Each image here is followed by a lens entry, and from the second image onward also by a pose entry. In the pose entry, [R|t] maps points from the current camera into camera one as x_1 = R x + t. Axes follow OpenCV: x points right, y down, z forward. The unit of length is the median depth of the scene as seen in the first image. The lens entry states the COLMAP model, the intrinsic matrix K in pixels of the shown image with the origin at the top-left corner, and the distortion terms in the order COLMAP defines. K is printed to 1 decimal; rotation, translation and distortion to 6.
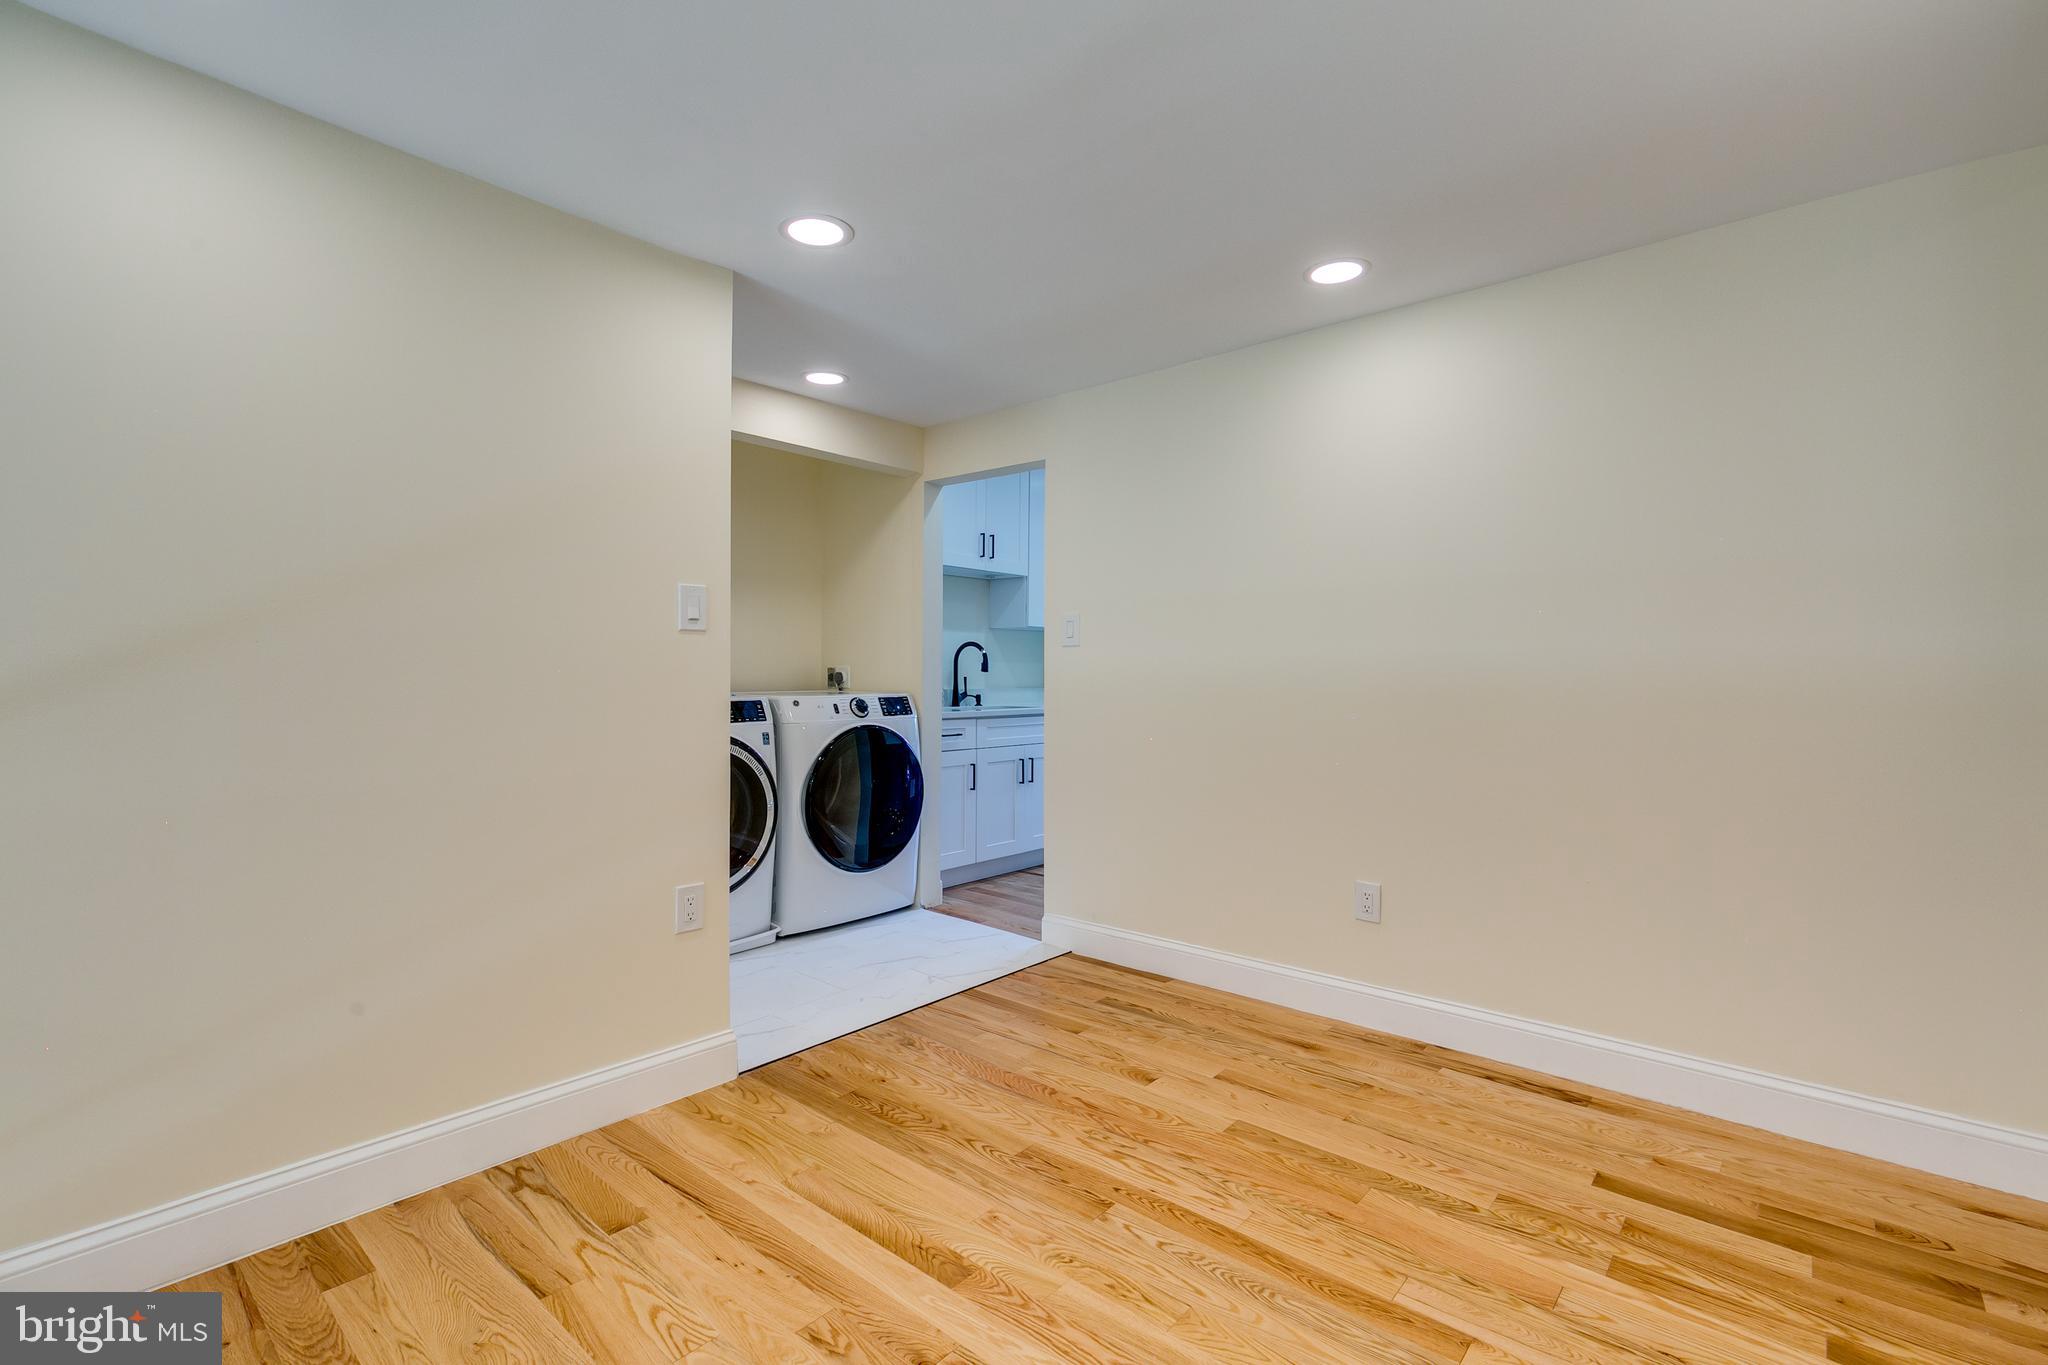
lens RADIAL K [[913.6, 0, 1037.5], [0, 913.6, 671.3], [0, 0, 1]] dist [0.008993, -0.002689]
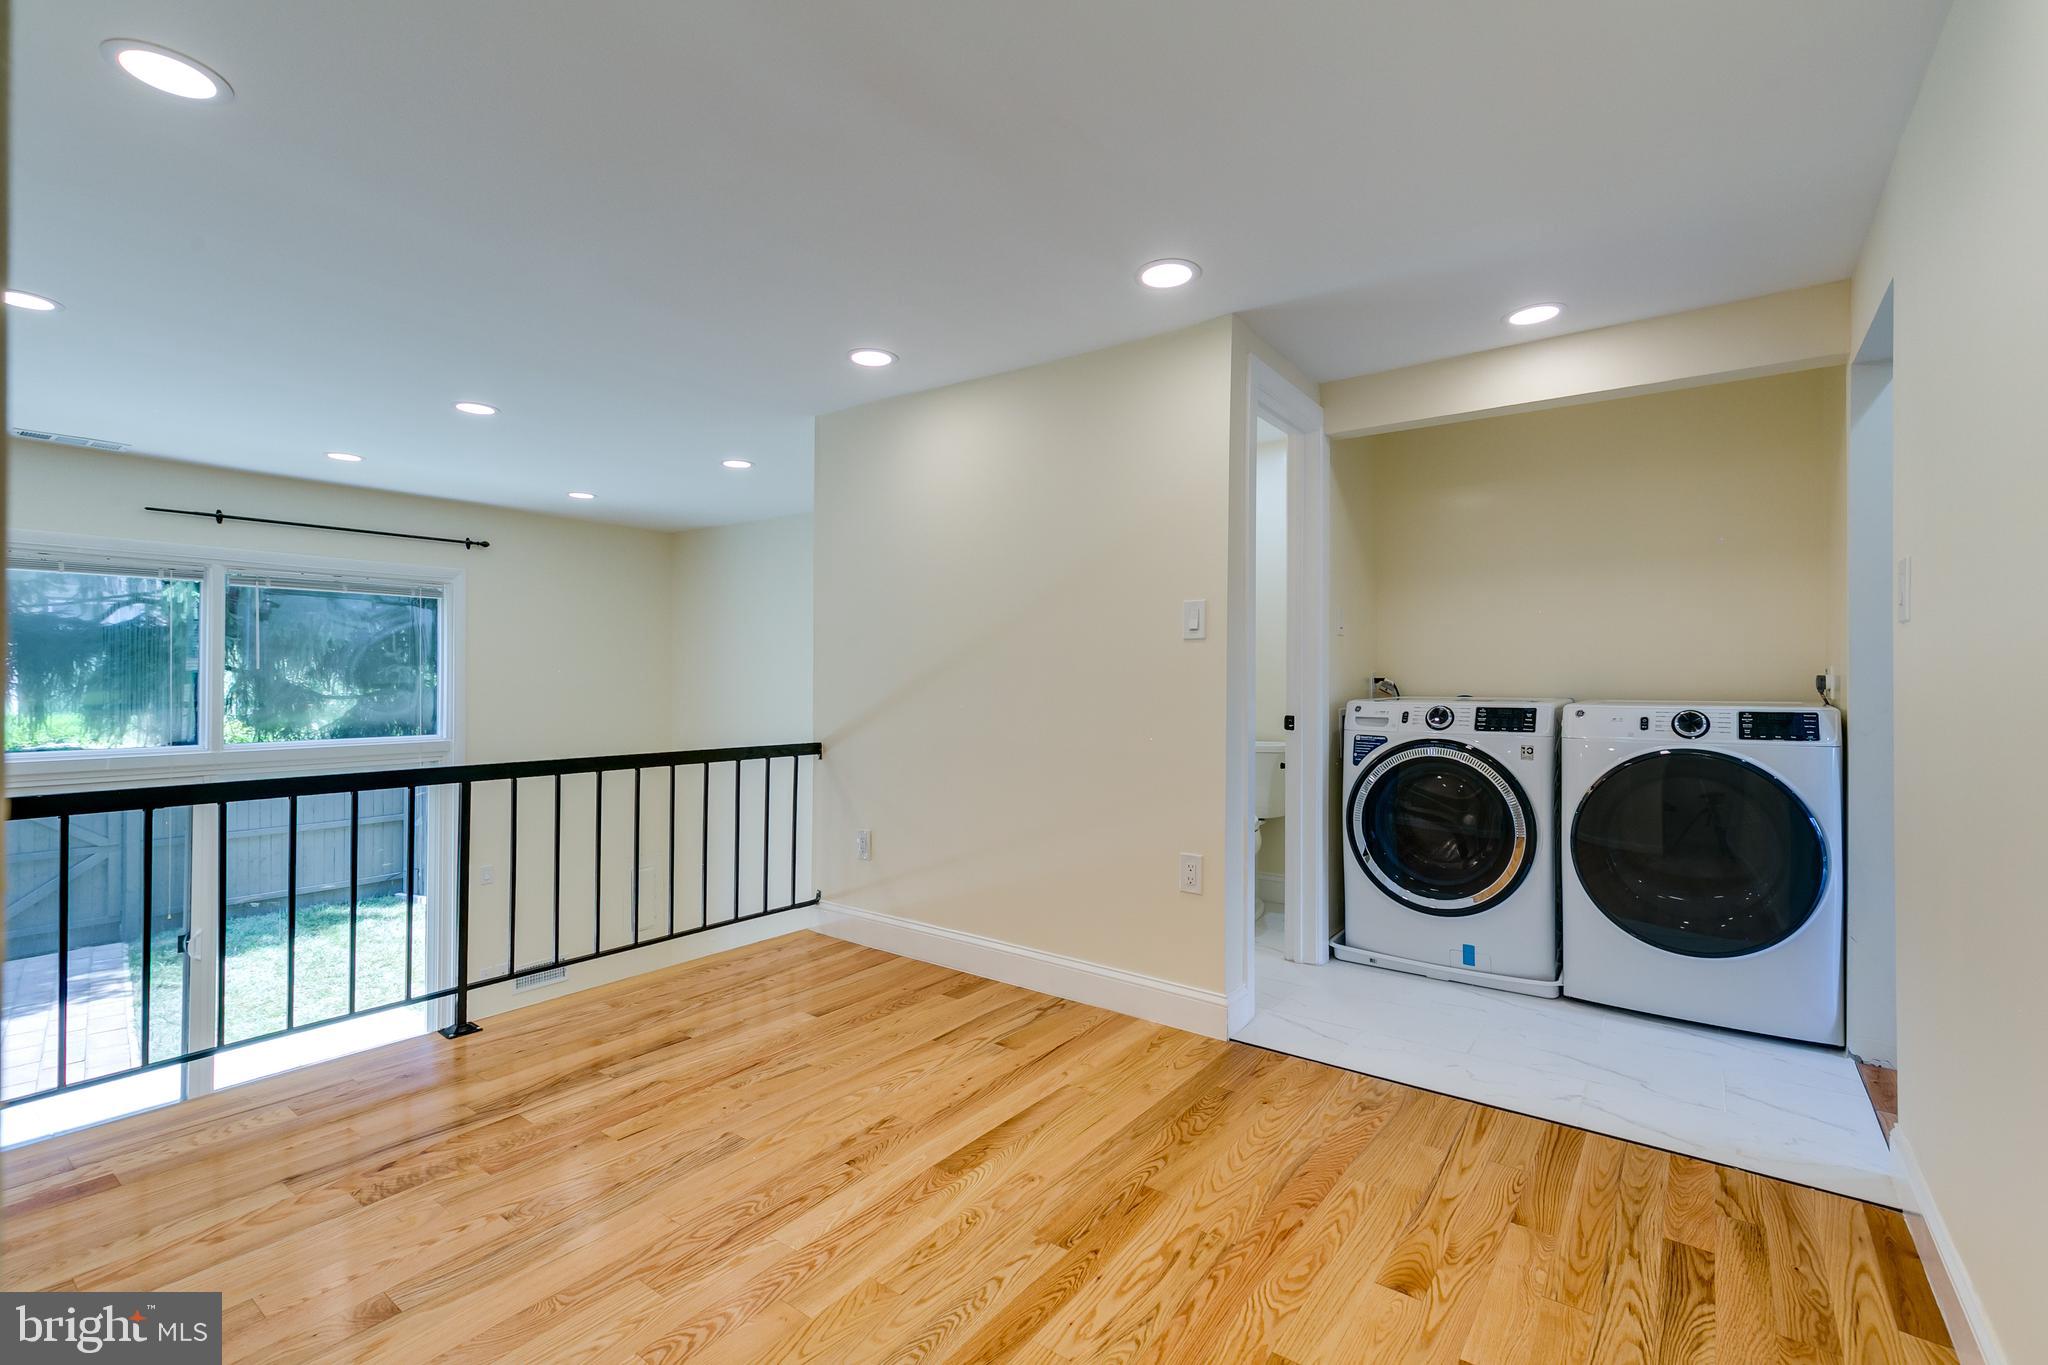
lens RADIAL K [[913.6, 0, 1021.7], [0, 913.6, 682.9], [0, 0, 1]] dist [0.008993, -0.002689]
pose [[0.072600, 0.004744, -0.997350, 0.653104], [0.000411, 0.999988, 0.004786, 0.004895], [0.997361, -0.000758, 0.072597, 0.582037]]
